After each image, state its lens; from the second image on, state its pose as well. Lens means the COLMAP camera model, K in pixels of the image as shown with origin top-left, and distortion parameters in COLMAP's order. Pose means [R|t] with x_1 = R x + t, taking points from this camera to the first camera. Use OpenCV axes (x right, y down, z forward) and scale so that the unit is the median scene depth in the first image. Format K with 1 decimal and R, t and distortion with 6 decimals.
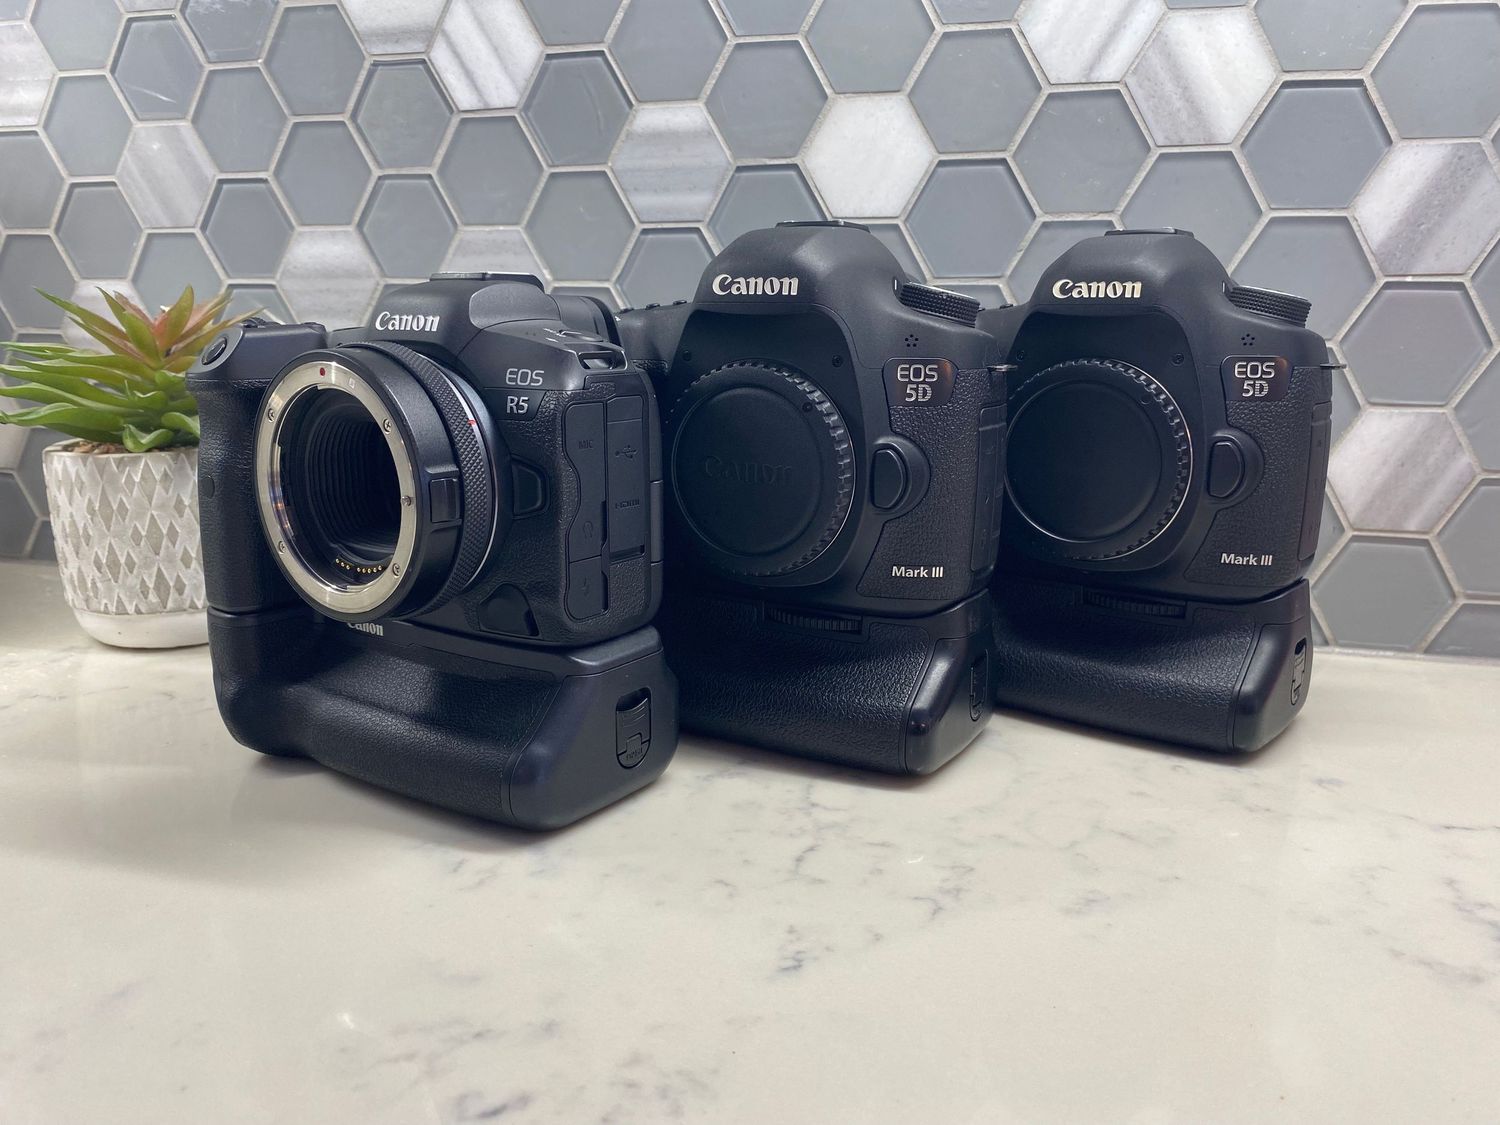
lens RADIAL K [[1152.6, 0, 742.0], [0, 1152.6, 556.0], [0, 0, 1]] dist [-0.001947, -0.003220]
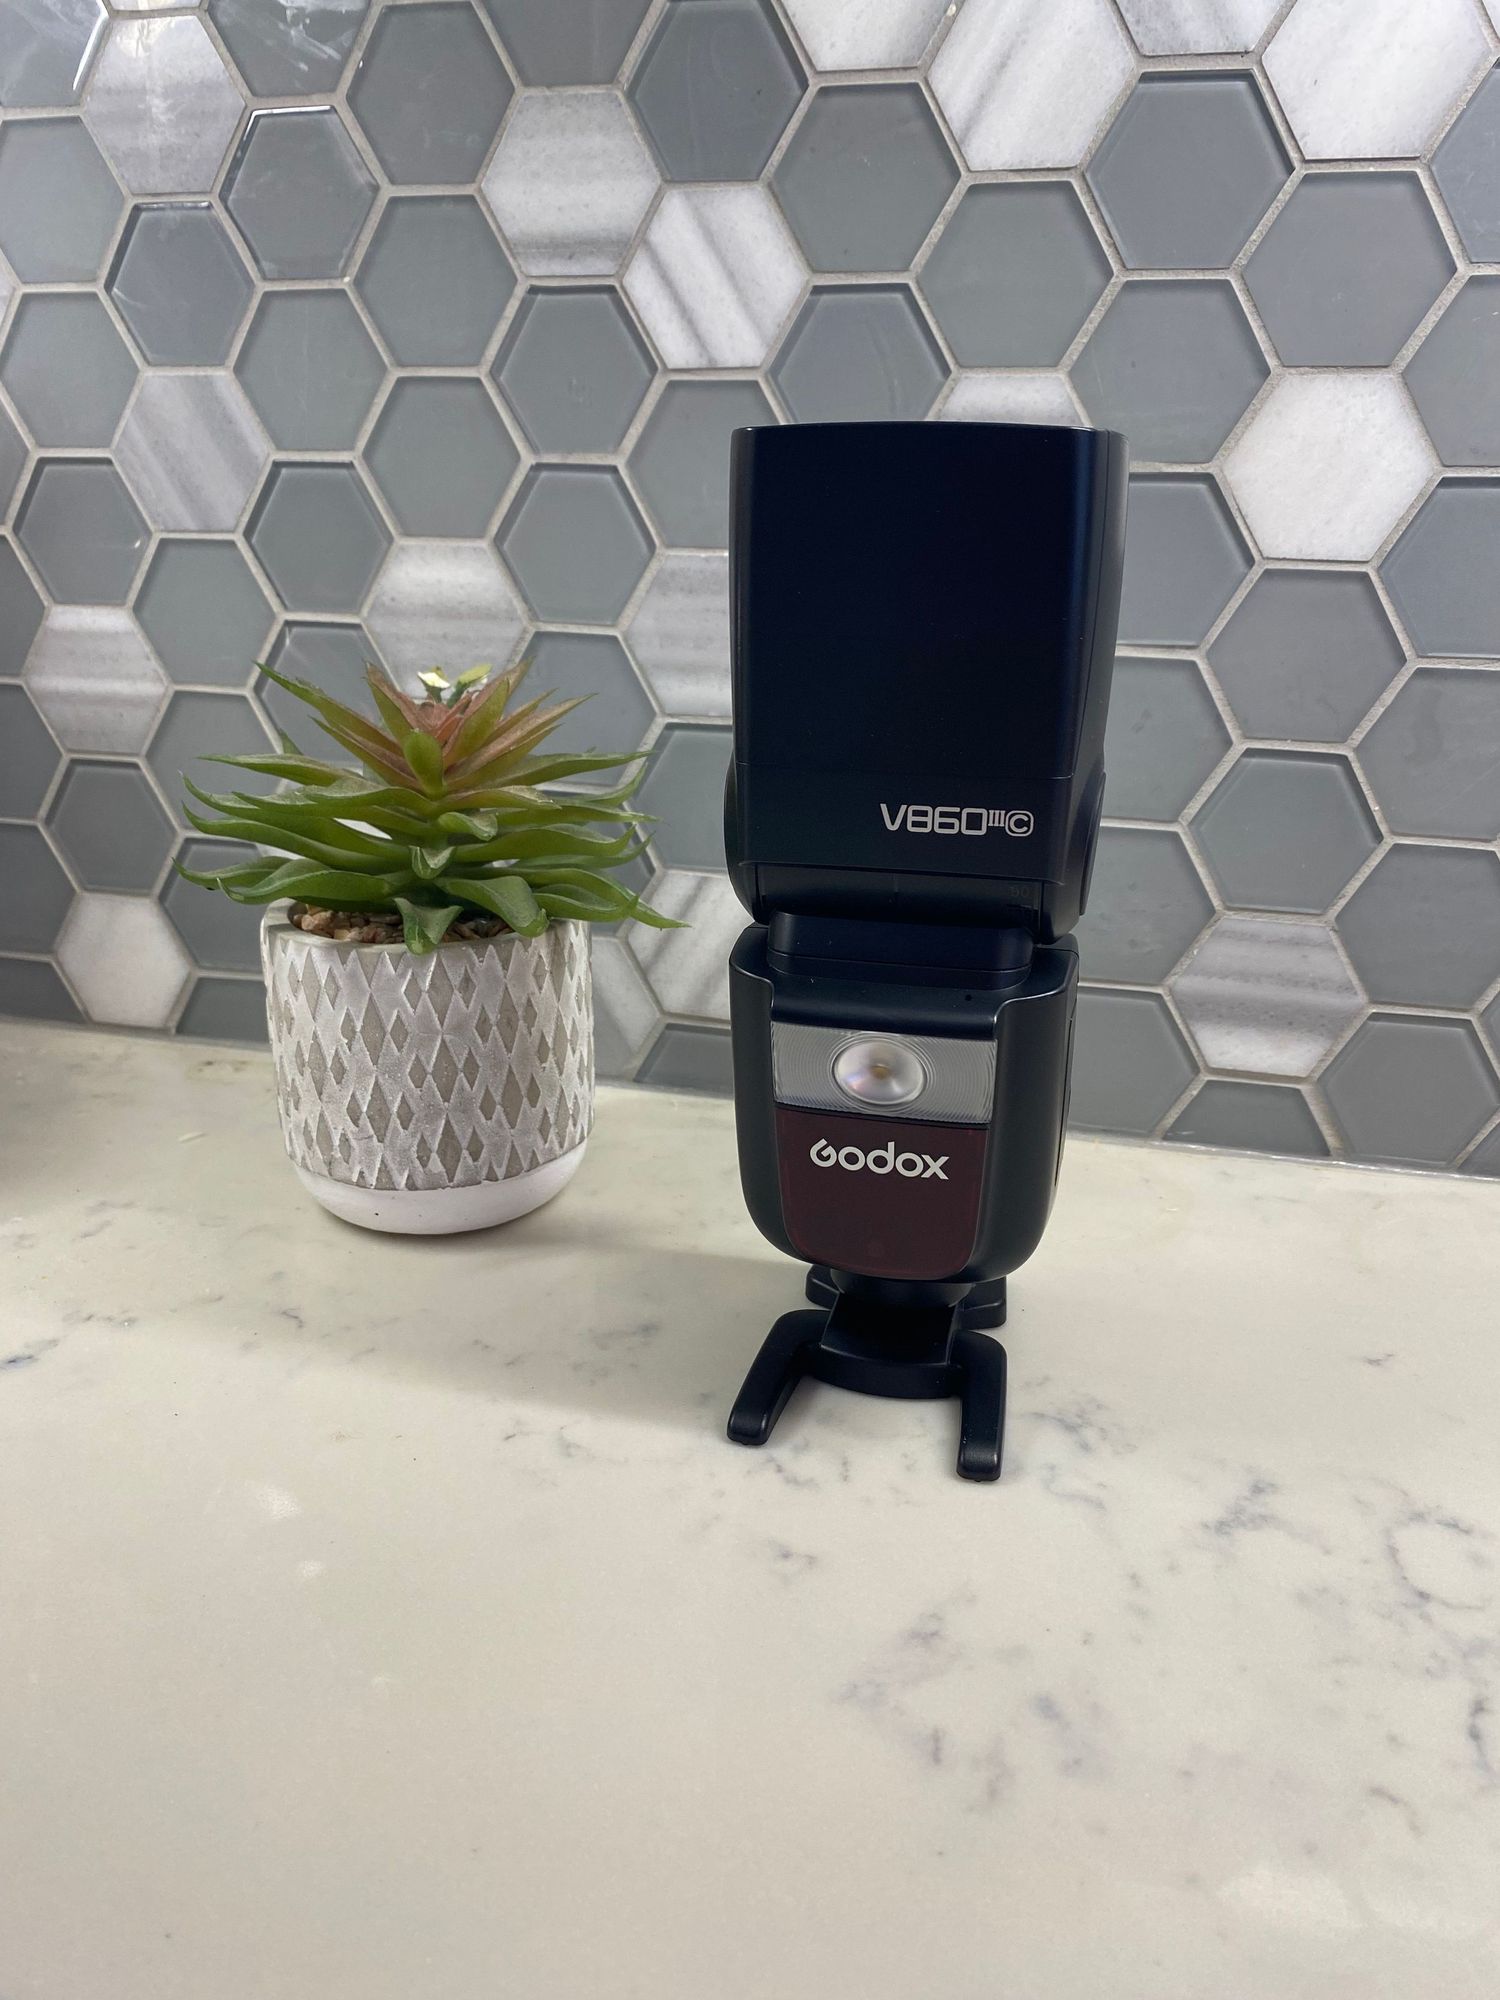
lens RADIAL K [[1536.8, 0, 745.7], [0, 1536.8, 961.8], [0, 0, 1]] dist [-0.001947, -0.003220]
pose [[0.999853, 0.014813, 0.008643, -0.211105], [-0.015402, 0.997242, 0.072600, -0.122809], [-0.007544, -0.072722, 0.997324, 0.120081]]
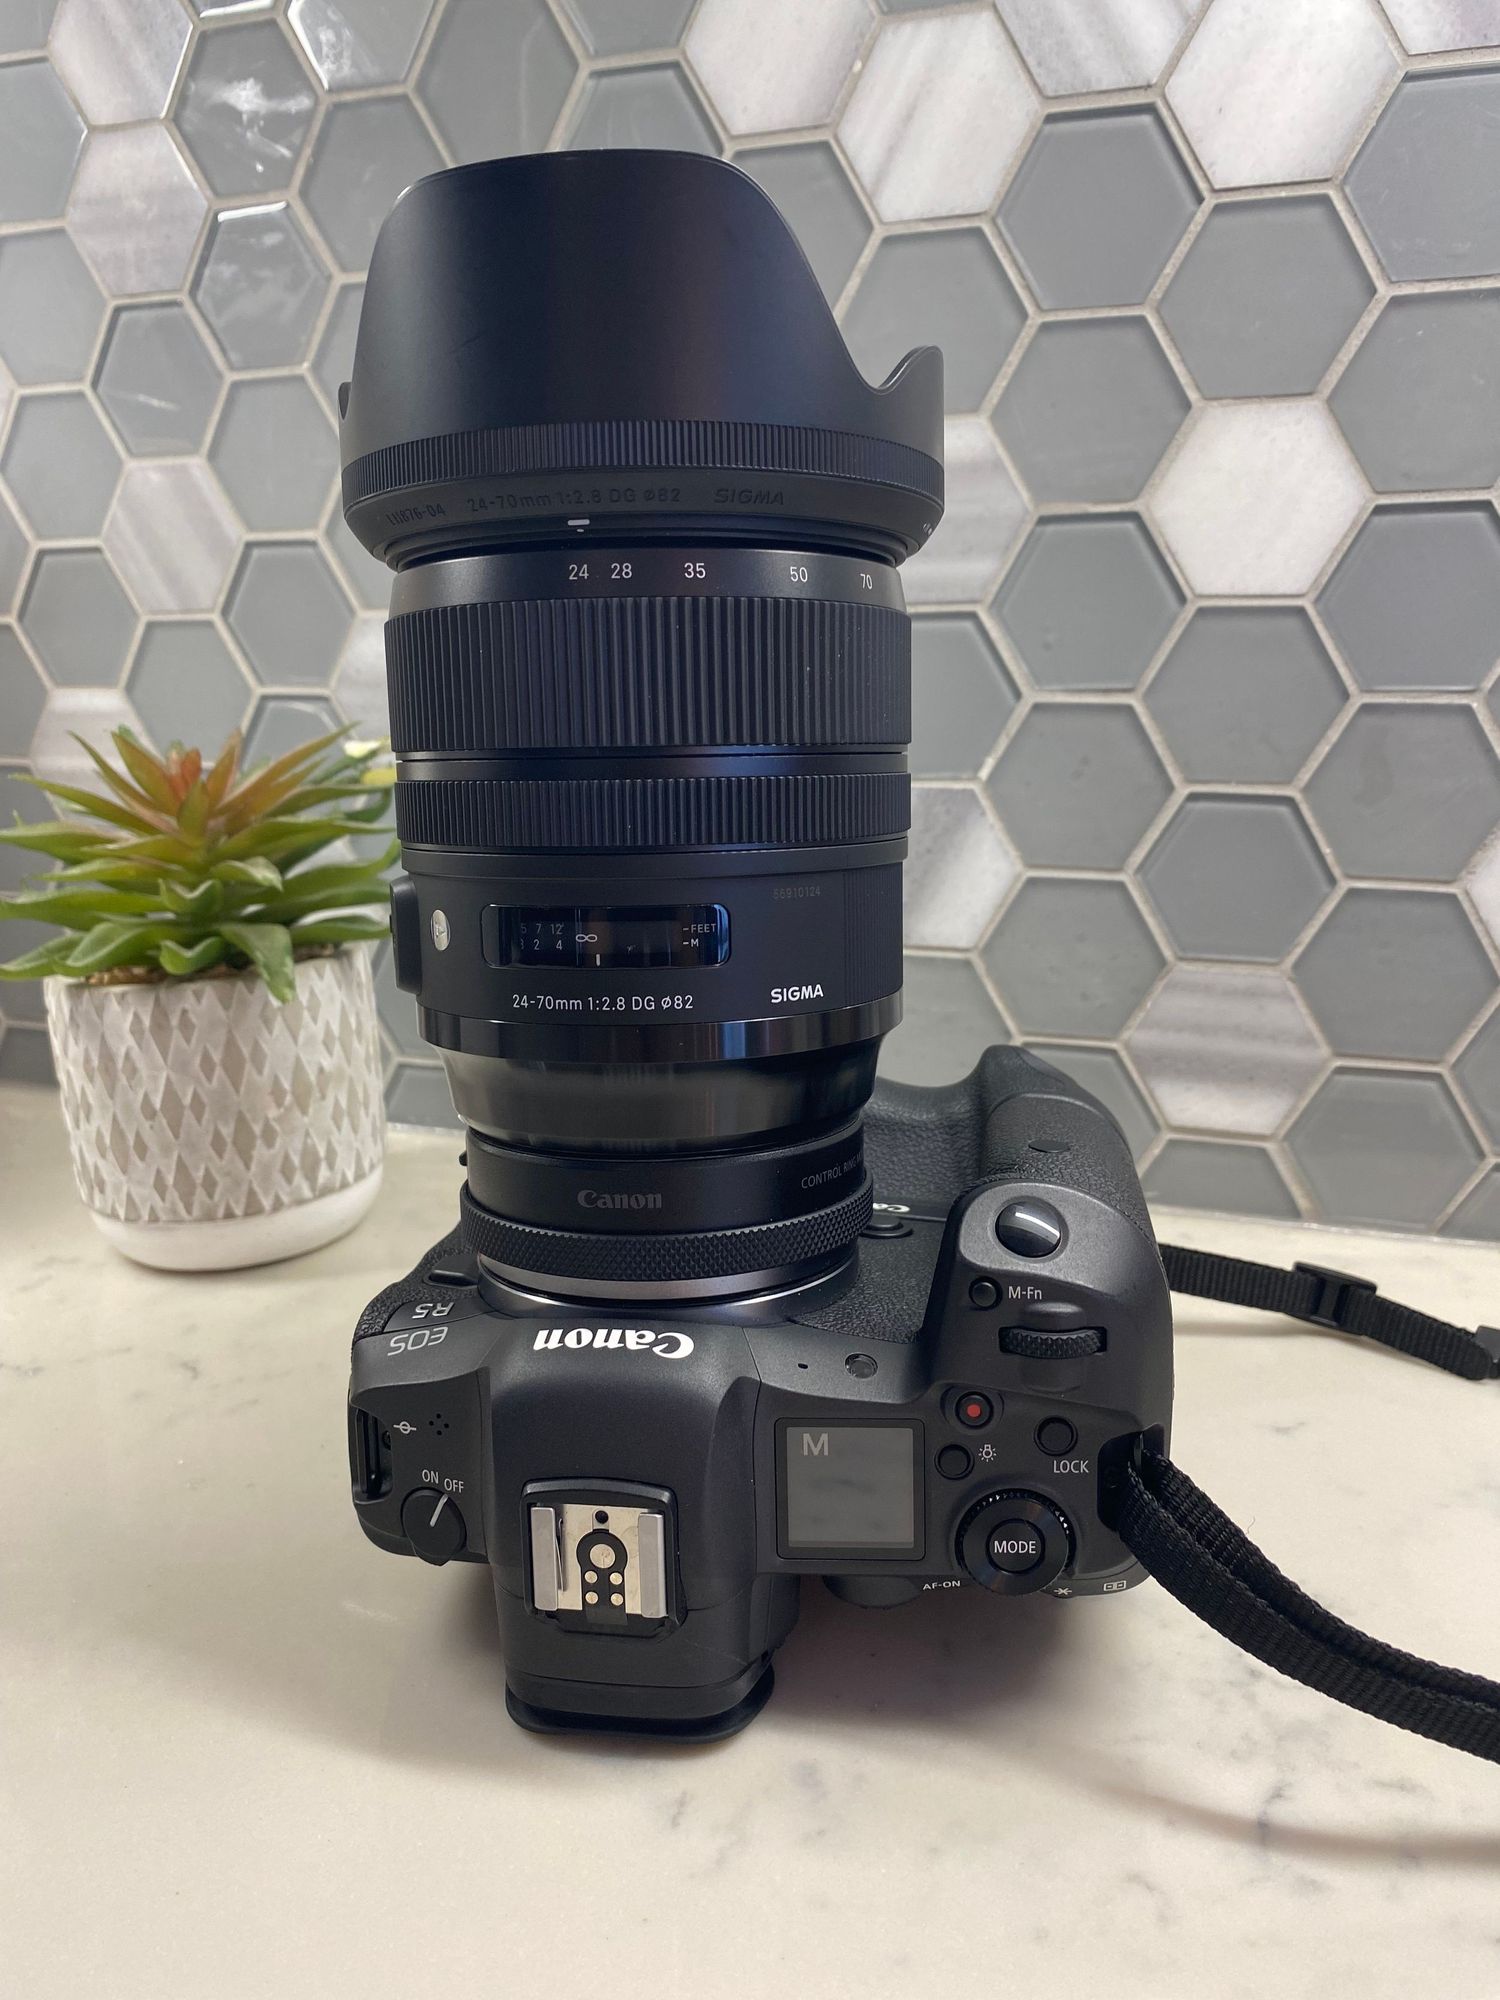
lens RADIAL K [[1536.8, 0, 761.9], [0, 1536.8, 987.4], [0, 0, 1]] dist [-0.001947, -0.003220]
pose [[0.995910, 0.002611, -0.090314, -0.078300], [0.000625, 0.999359, 0.035781, -0.108052], [0.090349, -0.035691, 0.995270, 0.132473]]
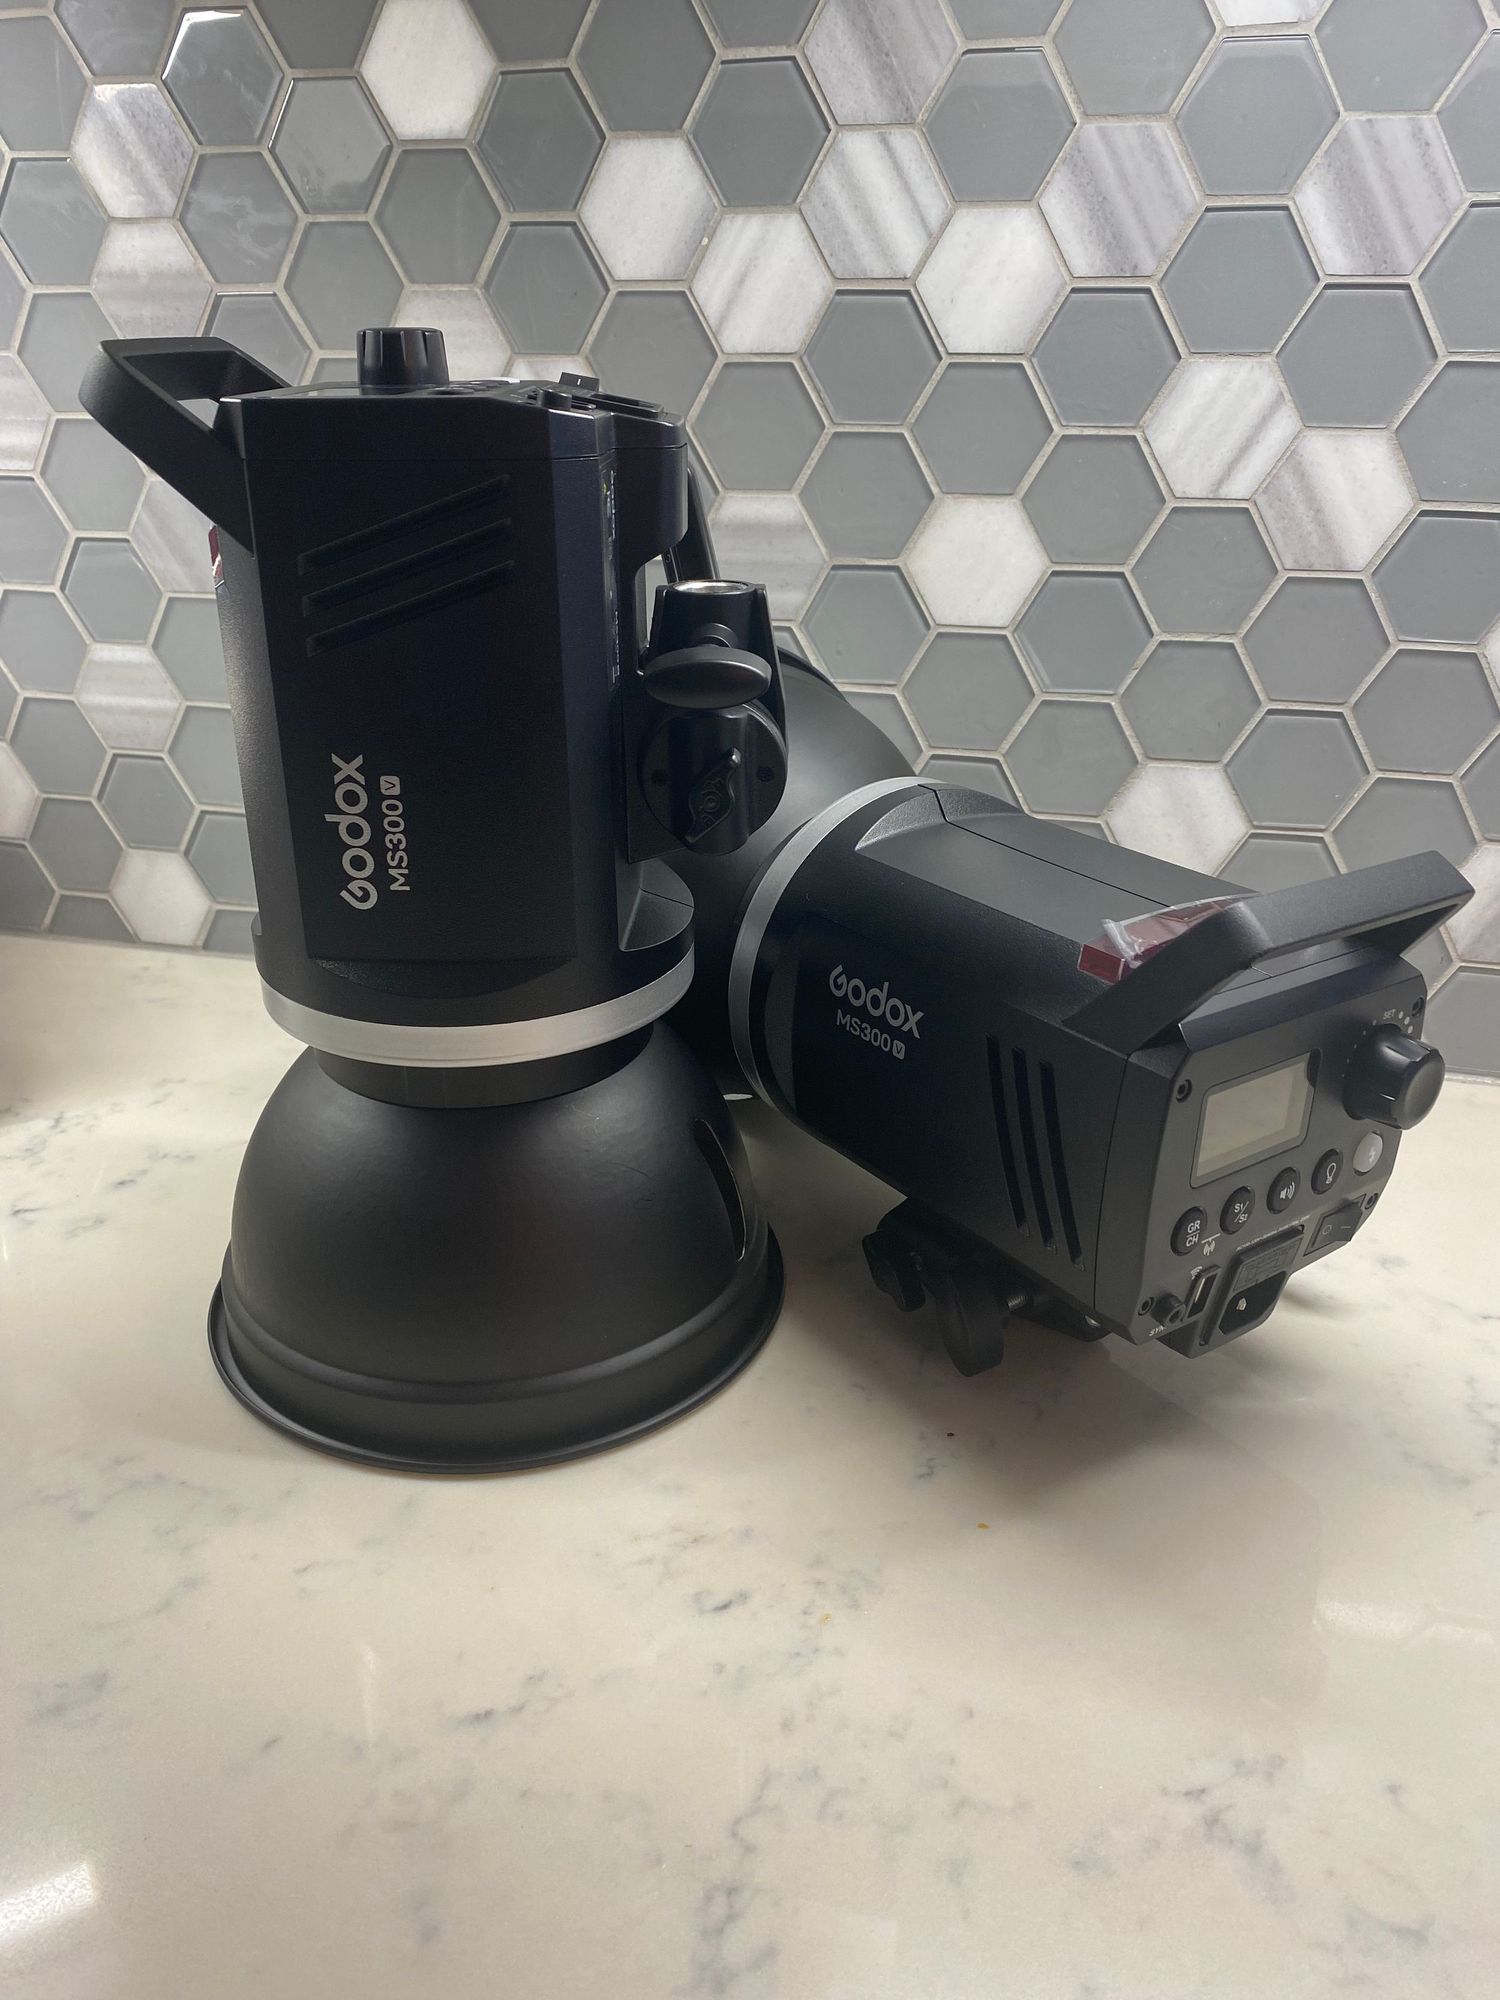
lens RADIAL K [[1536.8, 0, 751.7], [0, 1536.8, 975.2], [0, 0, 1]] dist [-0.001947, -0.003220]
pose [[0.999978, -0.006040, 0.002556, -0.073900], [0.005422, 0.980584, 0.196024, -0.253560], [-0.003690, -0.196006, 0.980596, -0.269944]]
